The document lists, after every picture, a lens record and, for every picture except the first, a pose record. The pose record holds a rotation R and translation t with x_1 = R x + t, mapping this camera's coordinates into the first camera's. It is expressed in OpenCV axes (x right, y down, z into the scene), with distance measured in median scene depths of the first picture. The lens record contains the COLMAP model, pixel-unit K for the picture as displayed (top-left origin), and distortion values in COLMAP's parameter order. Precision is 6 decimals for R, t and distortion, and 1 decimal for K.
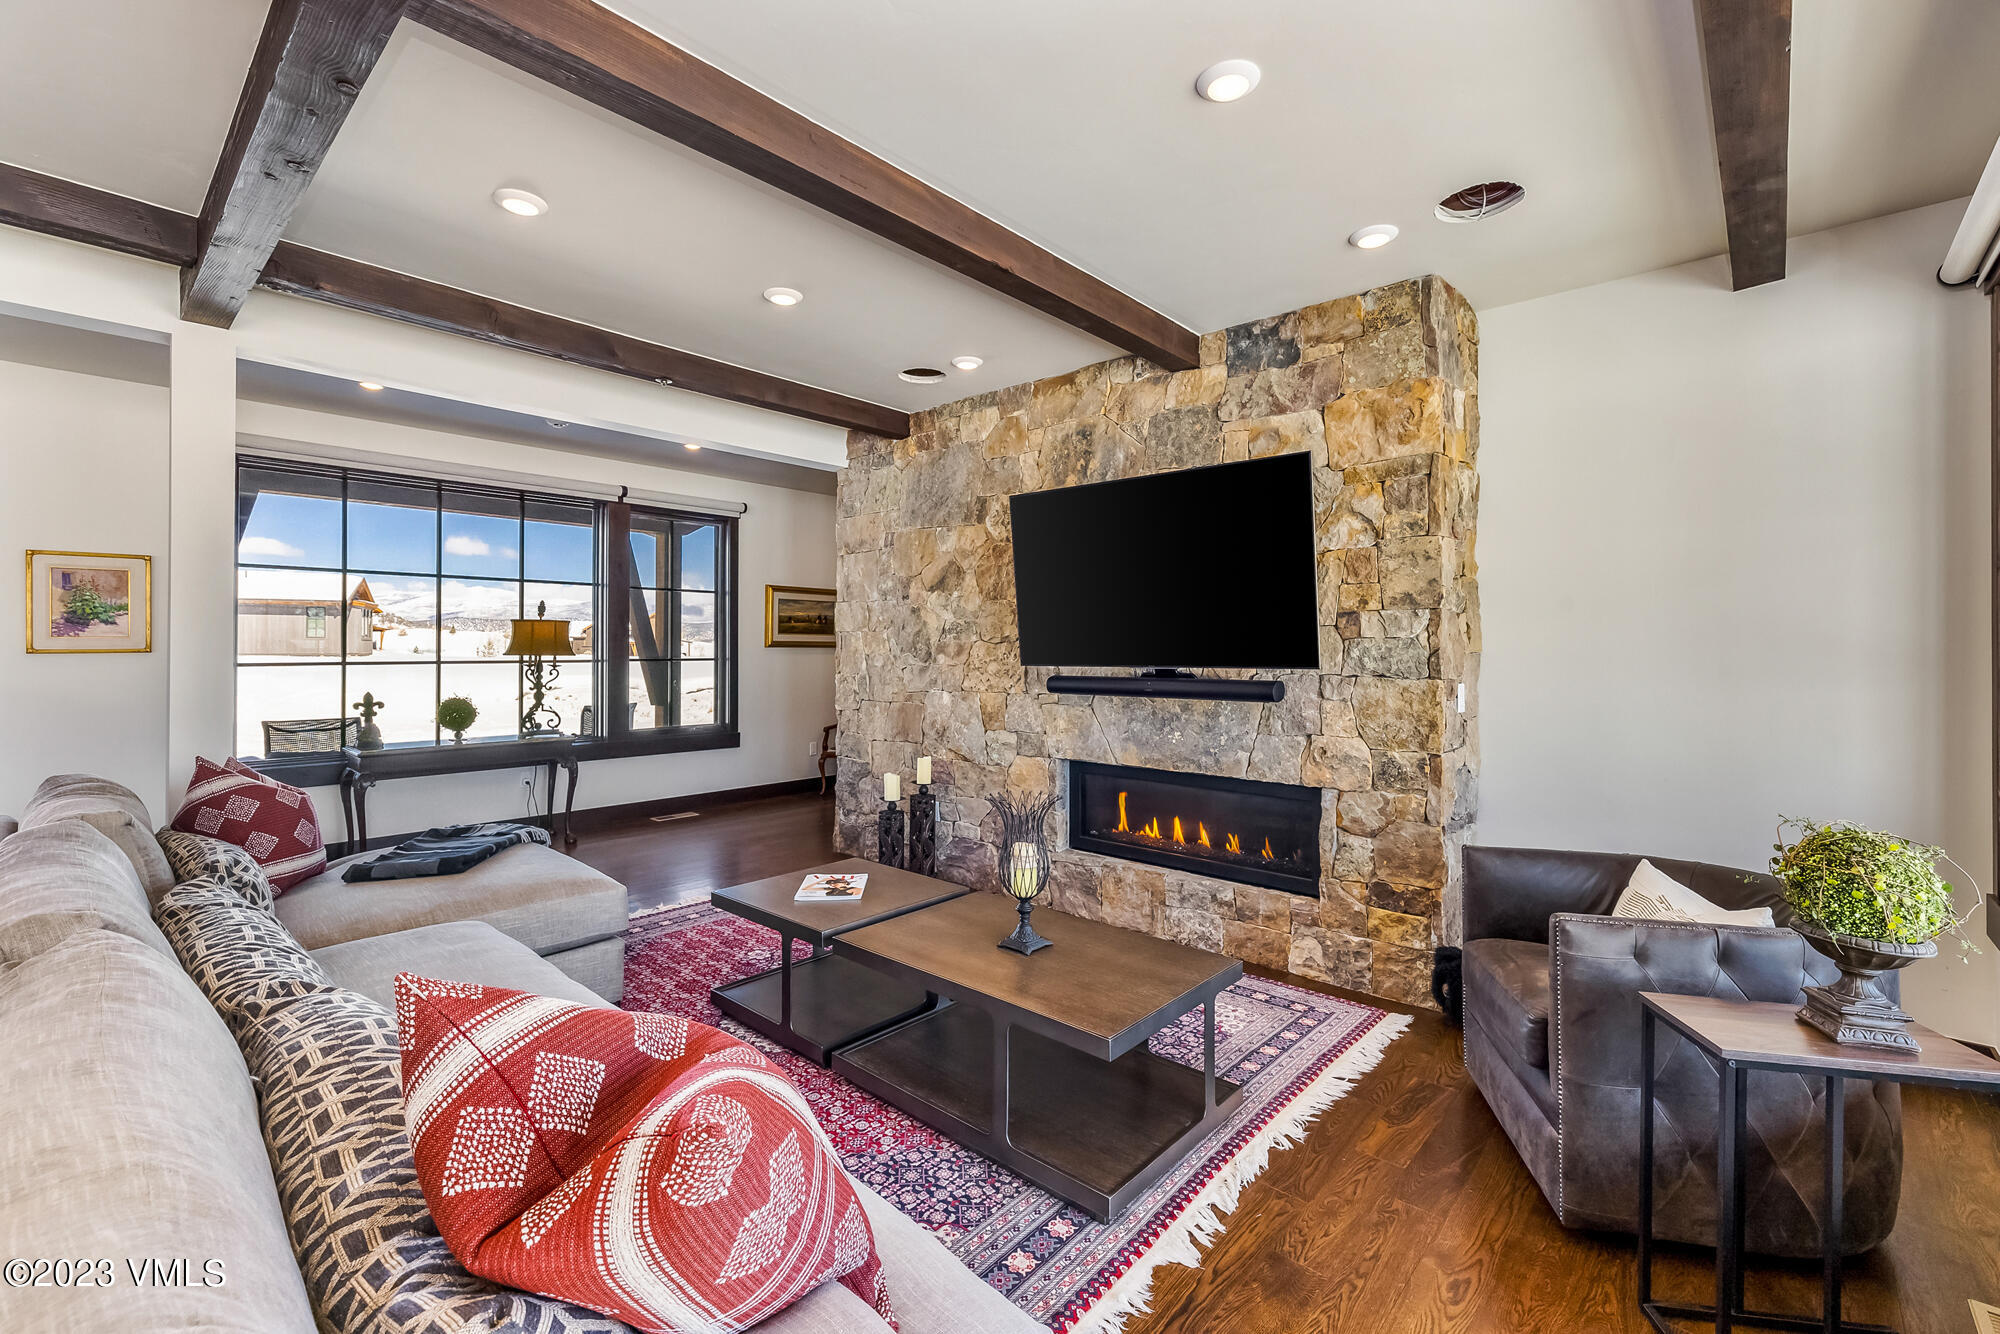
lens RADIAL K [[875.0, 0, 1007.9], [0, 875.0, 645.5], [0, 0, 1]] dist [-0.000779, -0.000305]
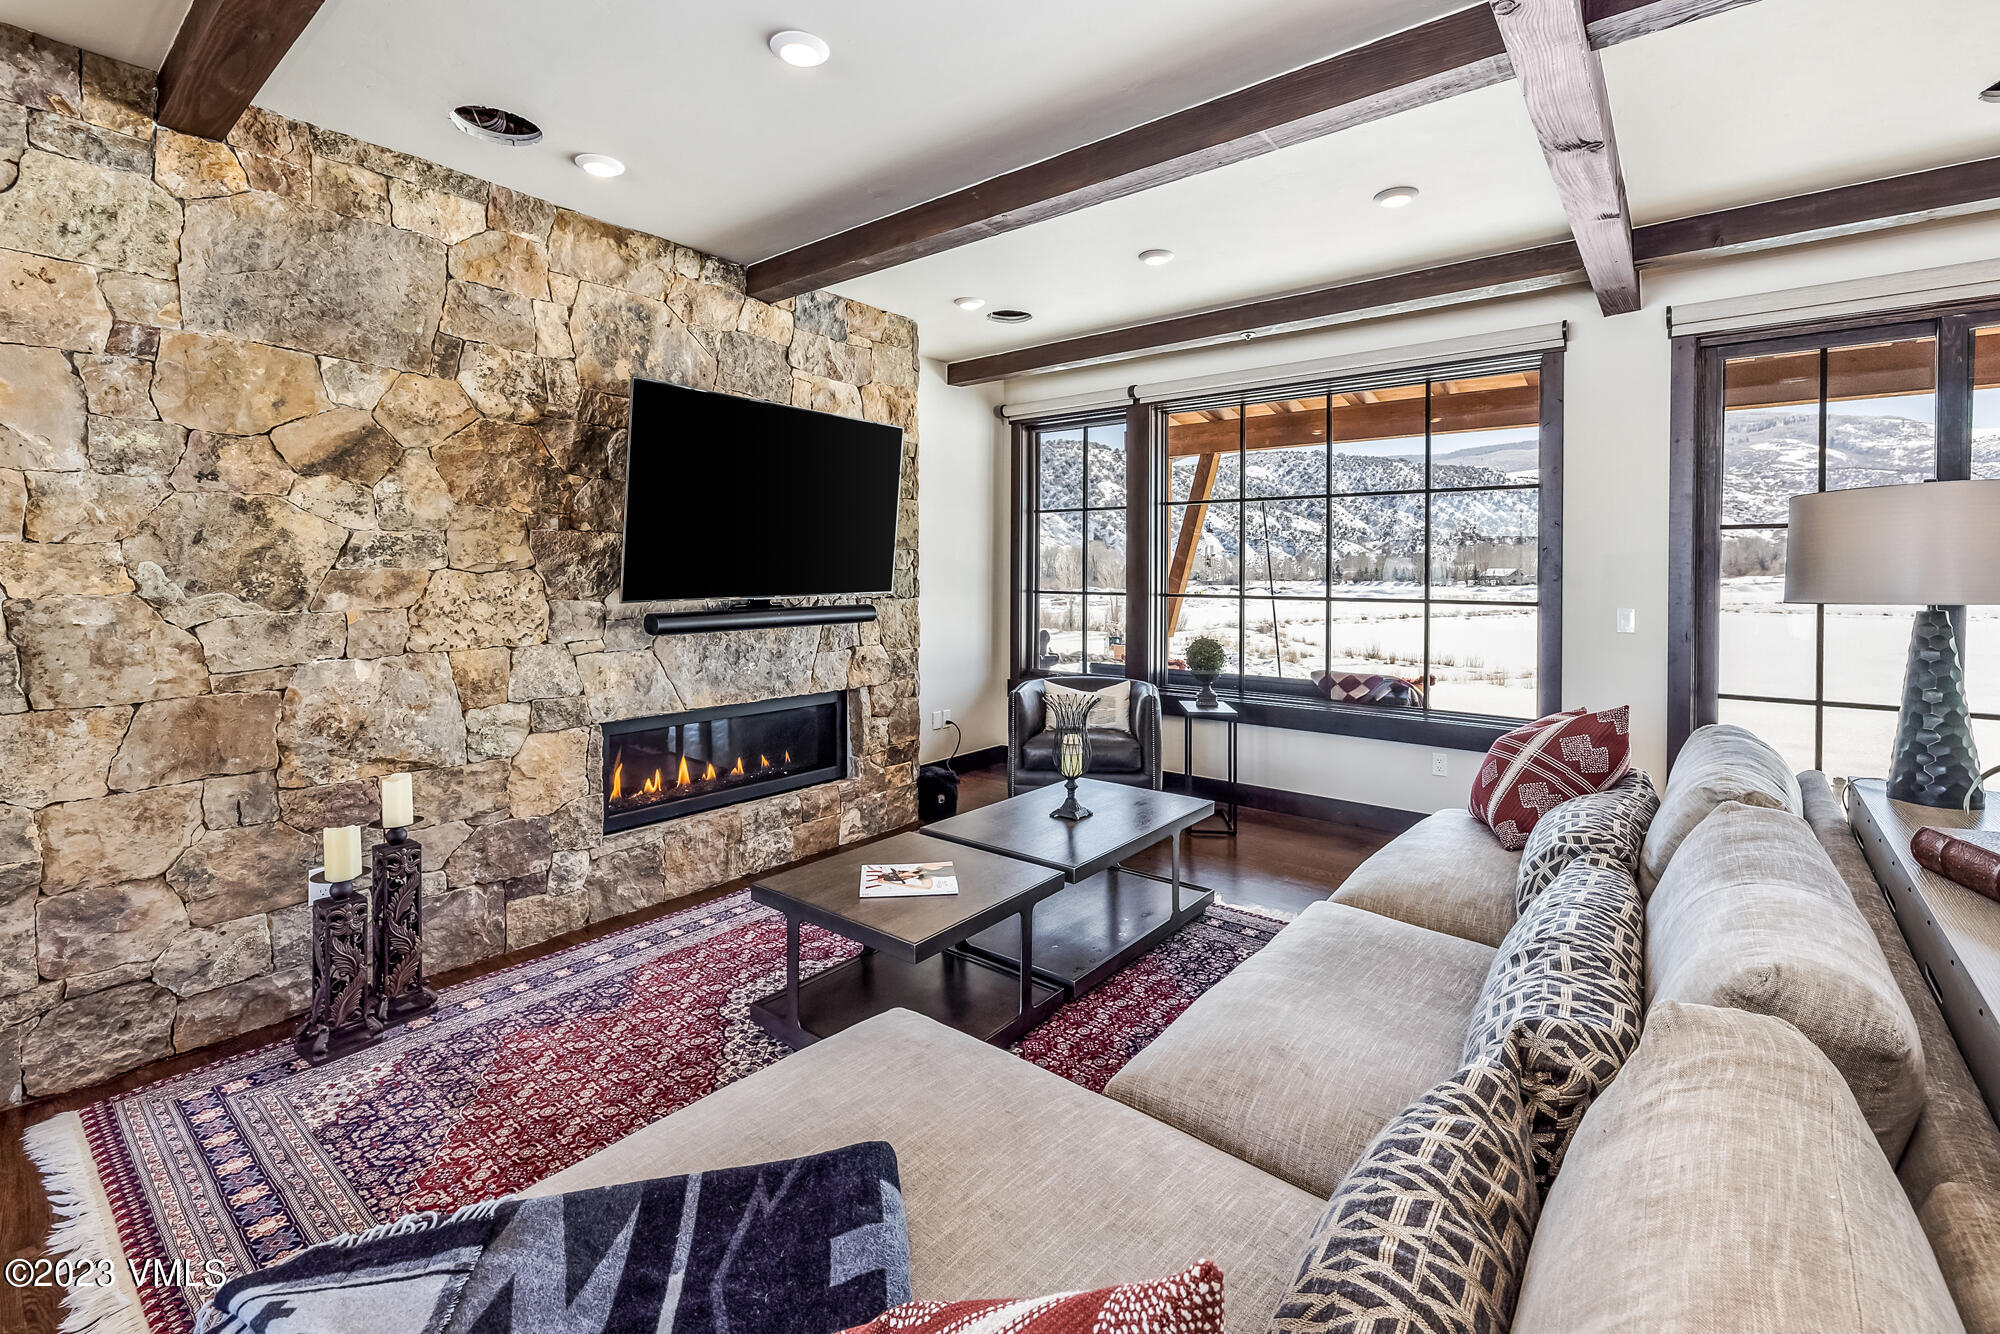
lens RADIAL K [[875.0, 0, 1013.5], [0, 875.0, 577.9], [0, 0, 1]] dist [-0.000779, -0.000305]
pose [[-0.084451, -0.014983, 0.996315, -0.819316], [-0.011702, 0.999833, 0.014044, -0.014792], [-0.996359, -0.010473, -0.084612, 0.788644]]
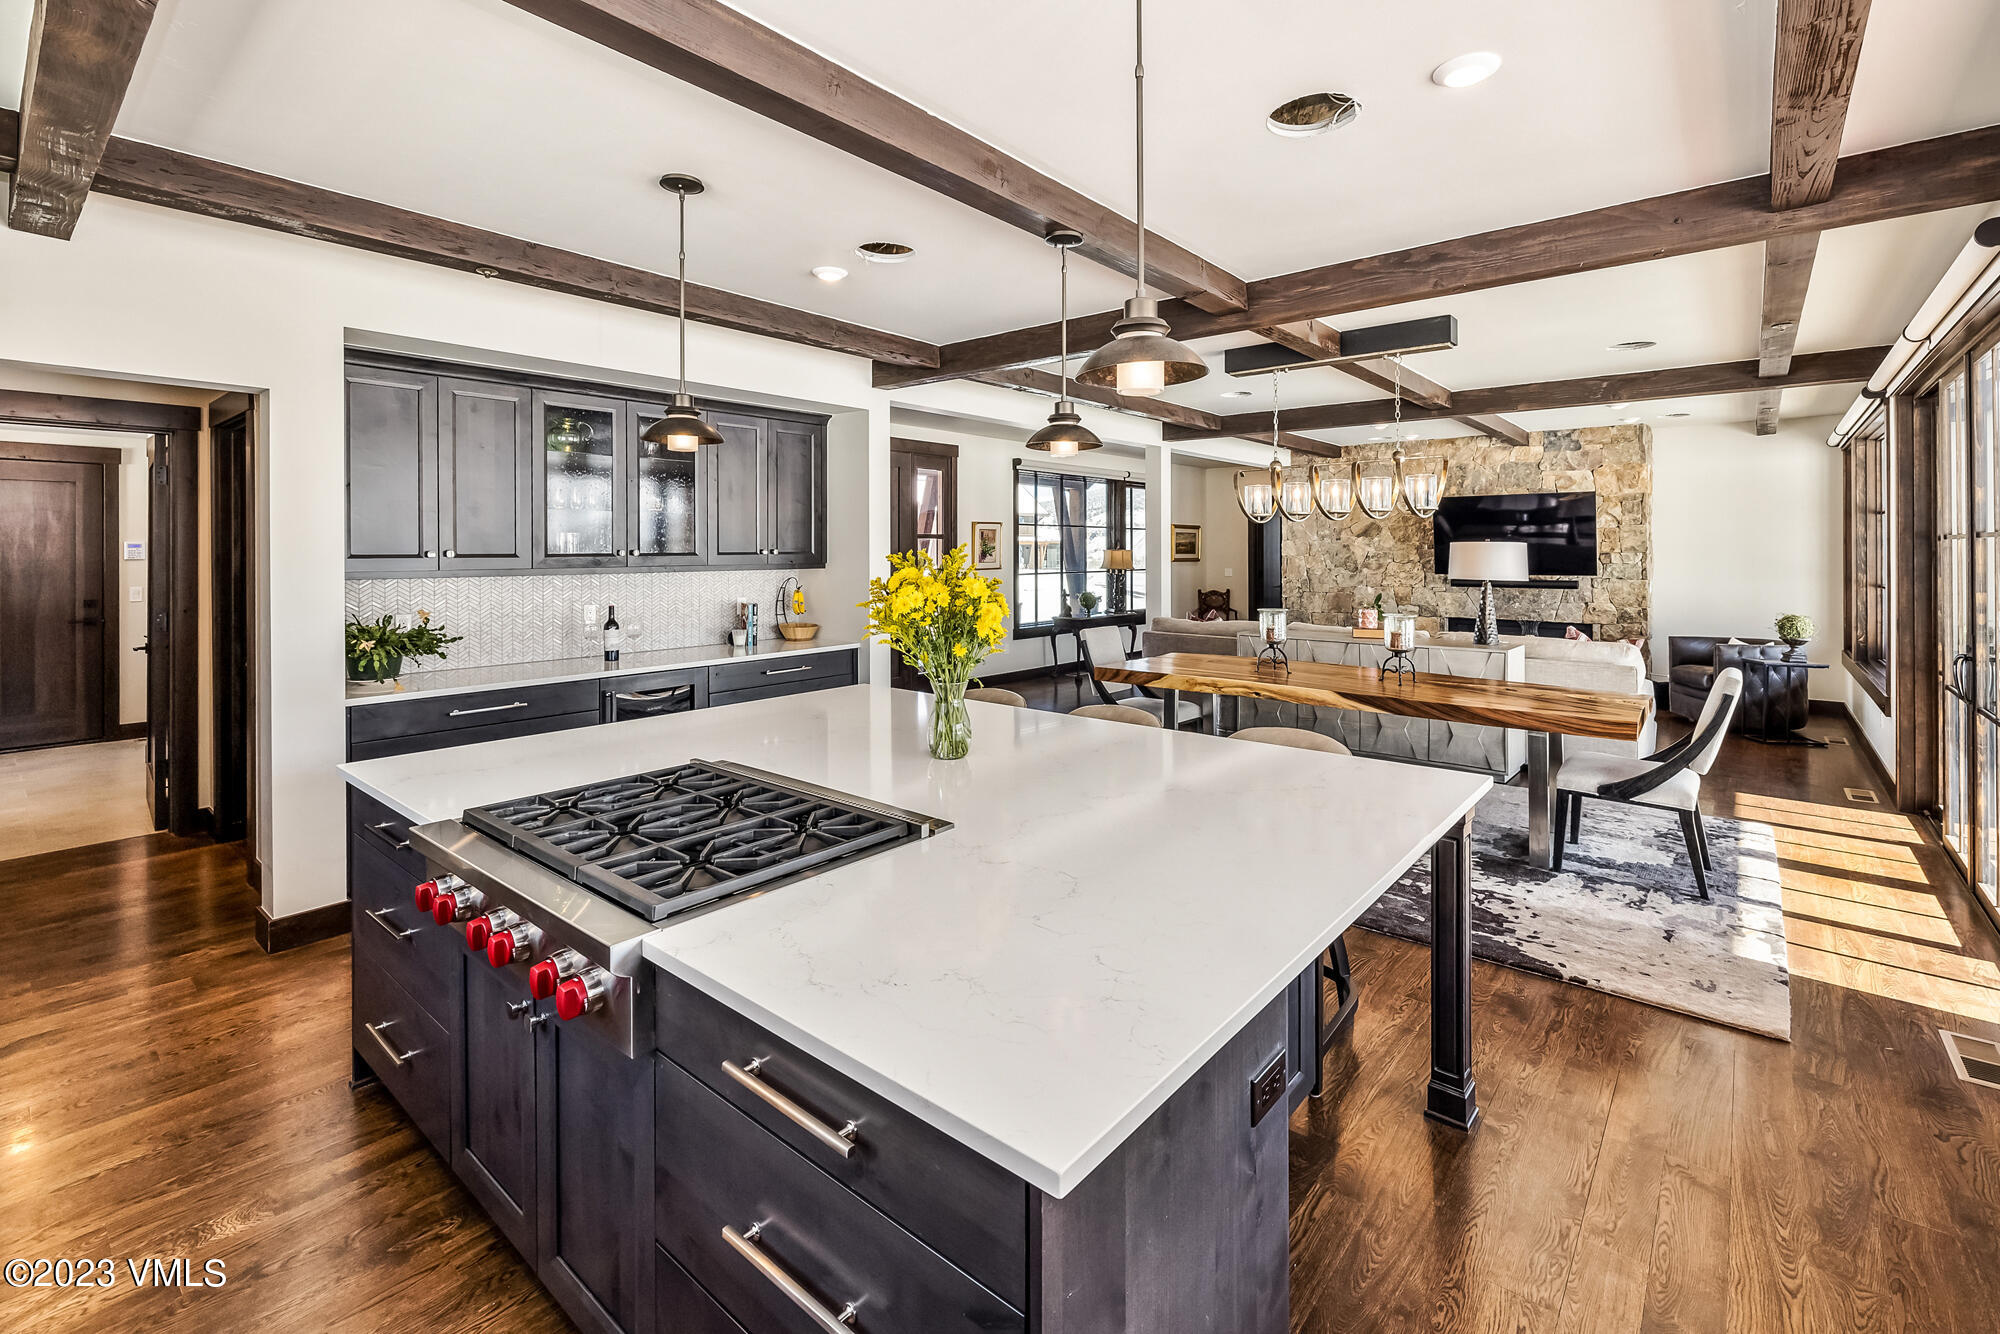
lens RADIAL K [[875.0, 0, 1023.1], [0, 875.0, 545.4], [0, 0, 1]] dist [-0.000779, -0.000305]
pose [[0.996960, -0.002738, 0.077869, -1.280007], [0.002774, 0.999996, -0.000363, -0.055553], [-0.077868, 0.000578, 0.996964, -1.191307]]
